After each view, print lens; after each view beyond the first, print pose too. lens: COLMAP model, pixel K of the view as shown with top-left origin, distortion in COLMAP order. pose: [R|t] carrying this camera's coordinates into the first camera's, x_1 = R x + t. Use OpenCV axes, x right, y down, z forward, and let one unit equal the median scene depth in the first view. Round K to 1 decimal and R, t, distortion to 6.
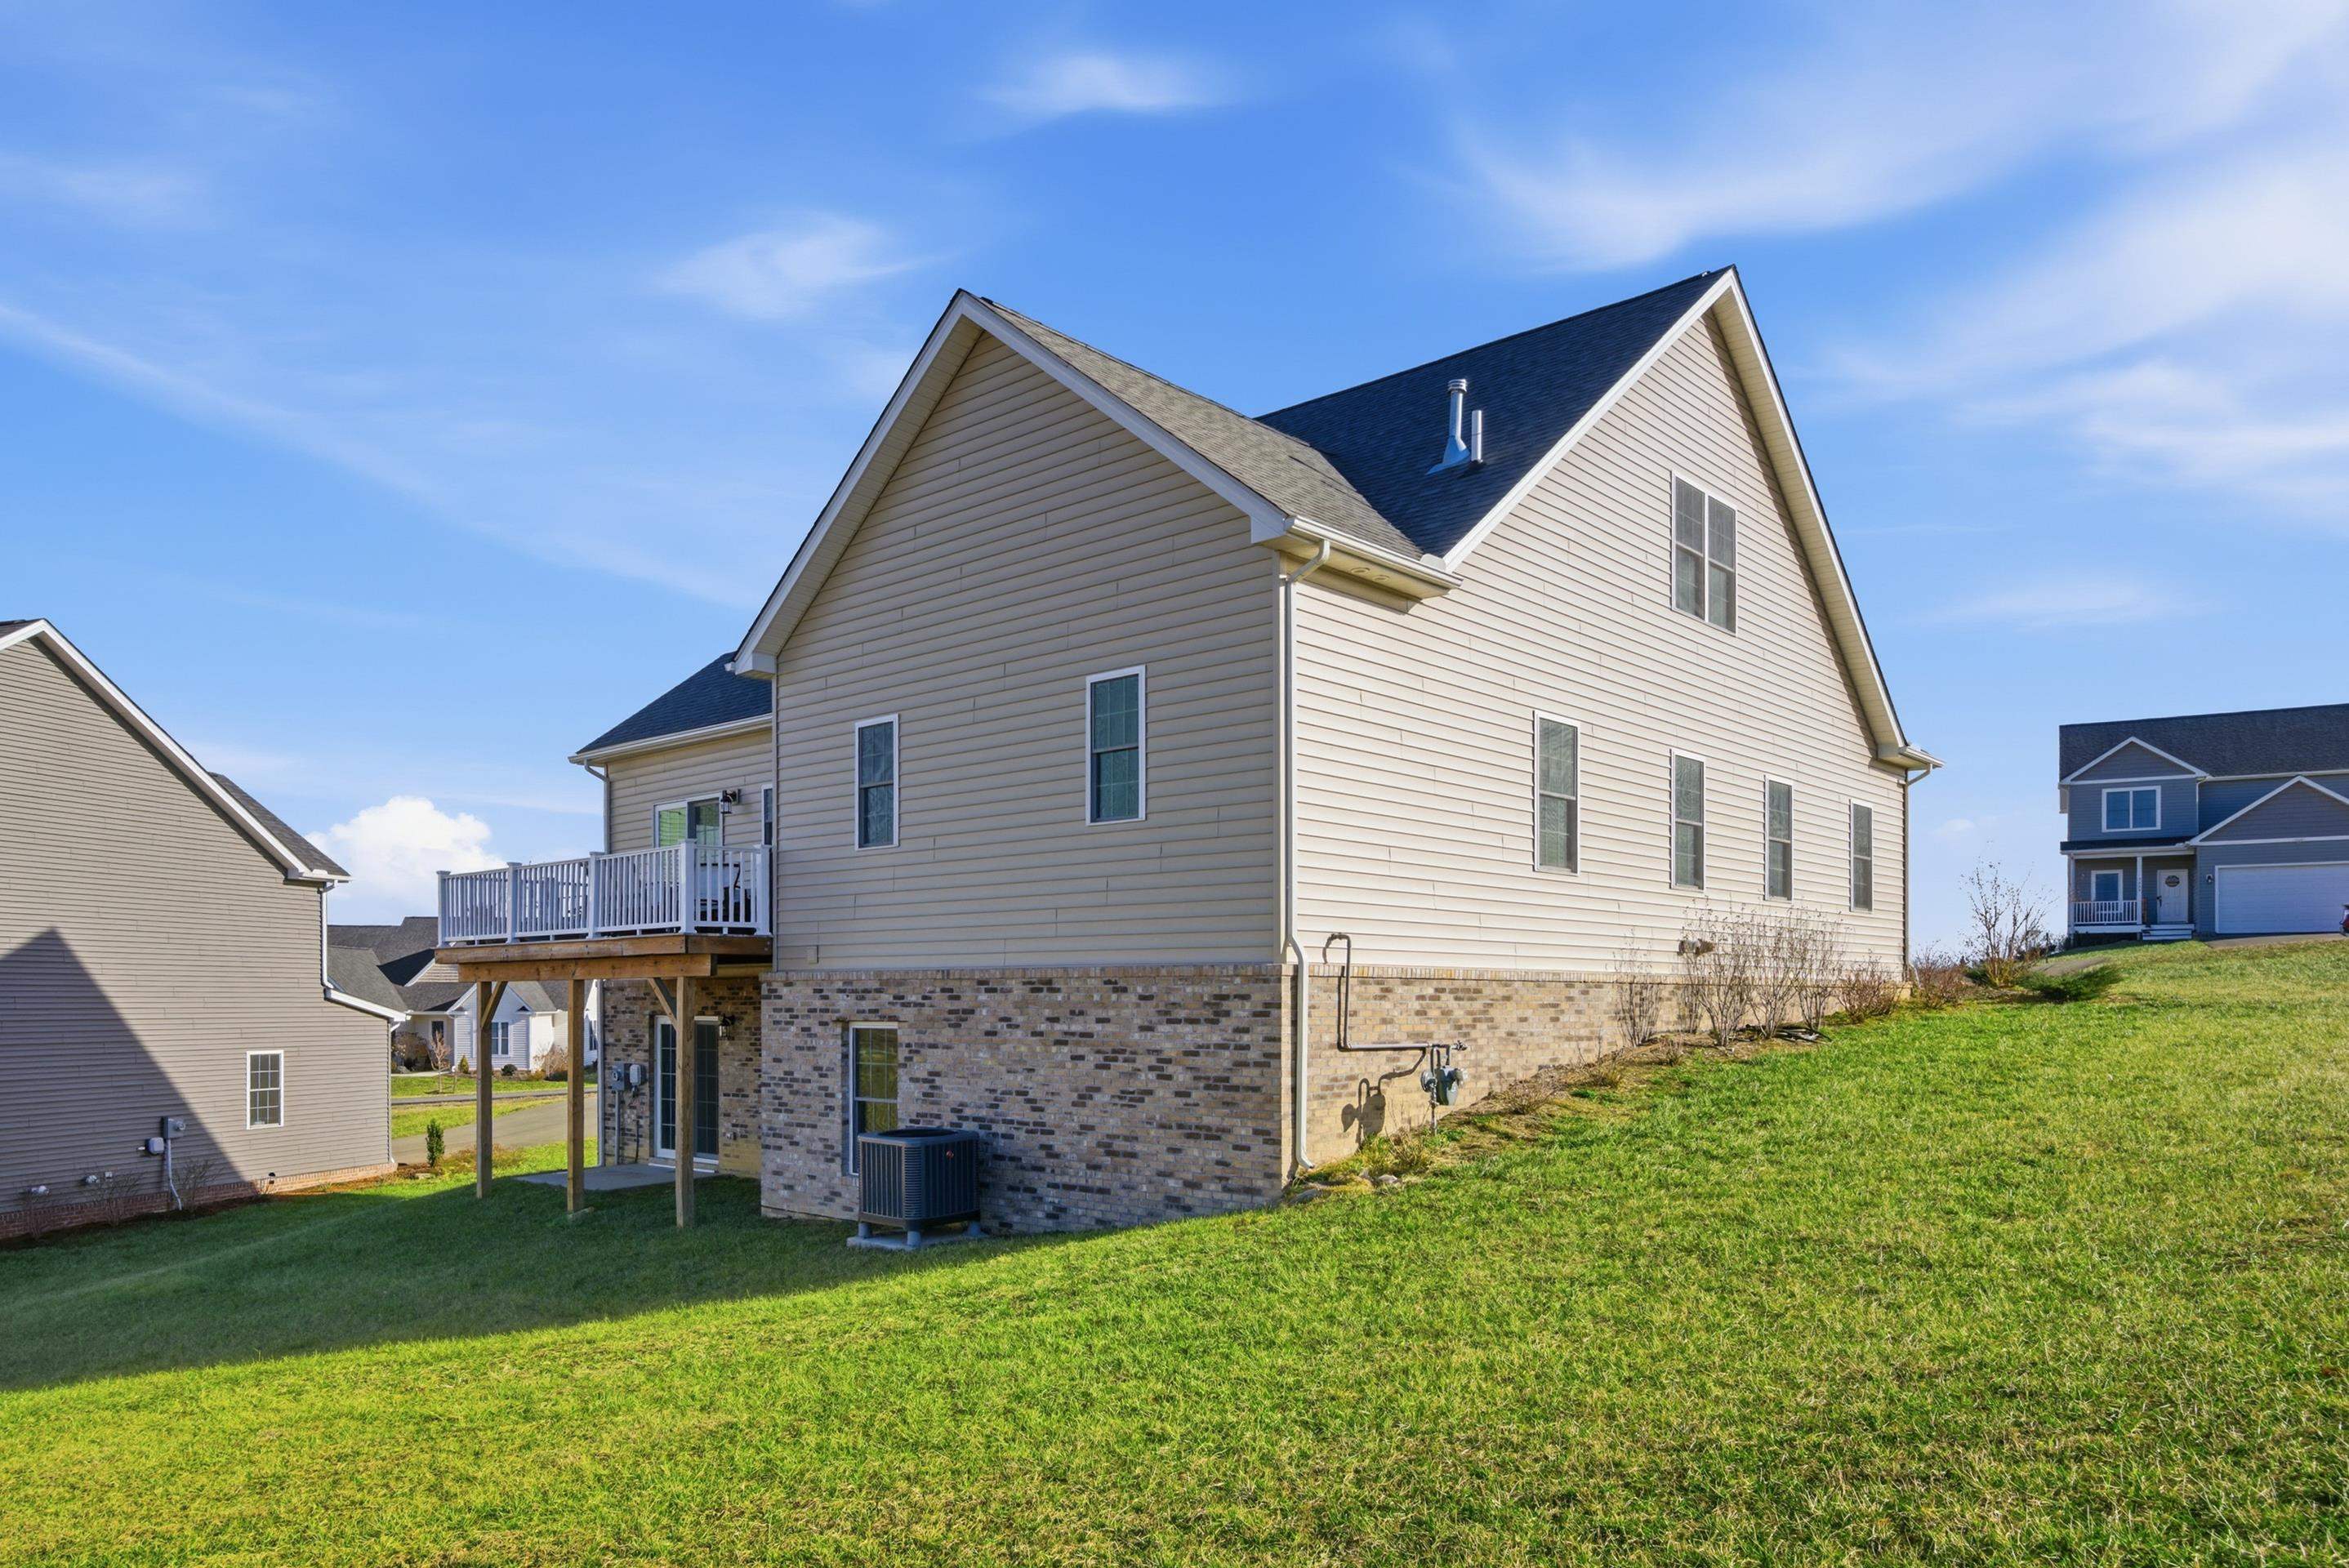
lens RADIAL K [[1510.8, 0, 1162.3], [0, 1510.8, 780.9], [0, 0, 1]] dist [0.020276, -0.002908]
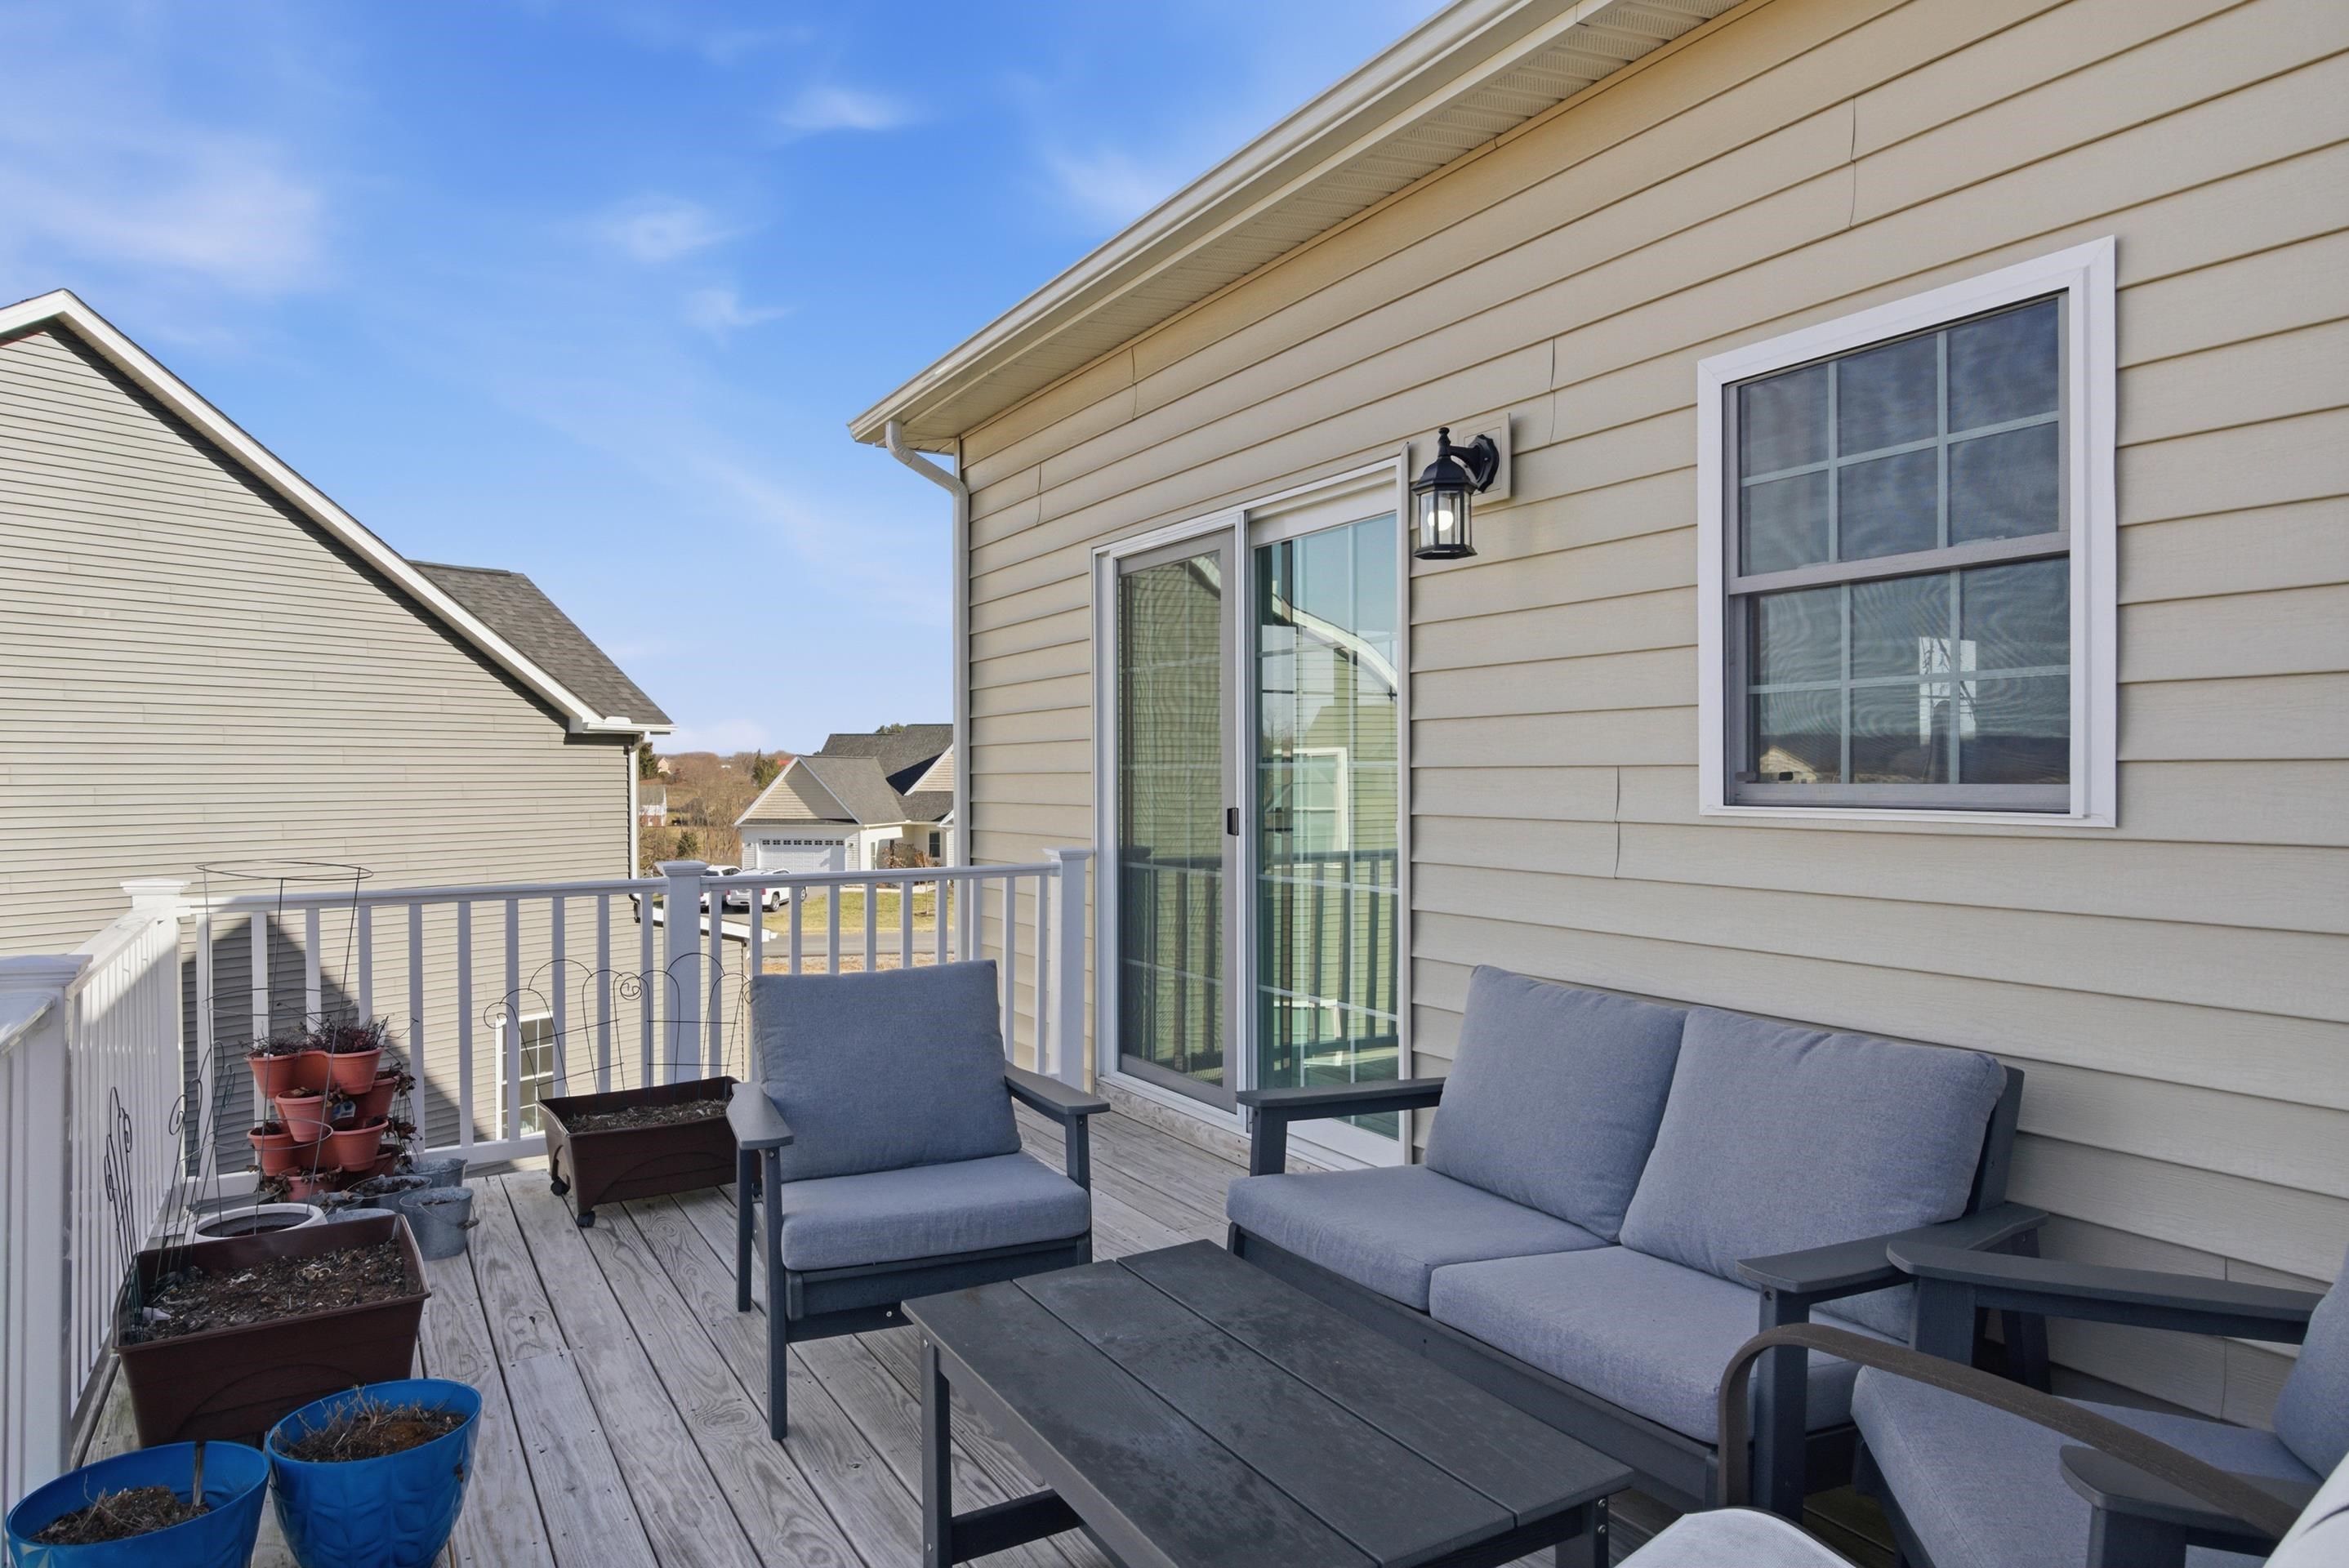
lens RADIAL K [[1400.8, 0, 1151.7], [0, 1400.8, 782.7], [0, 0, 1]] dist [0.002674, -0.000066]
pose [[0.951403, -0.001424, -0.307944, -0.201613], [0.046736, 0.989074, 0.139816, 0.017871], [0.304380, -0.147414, 0.941075, 0.614969]]
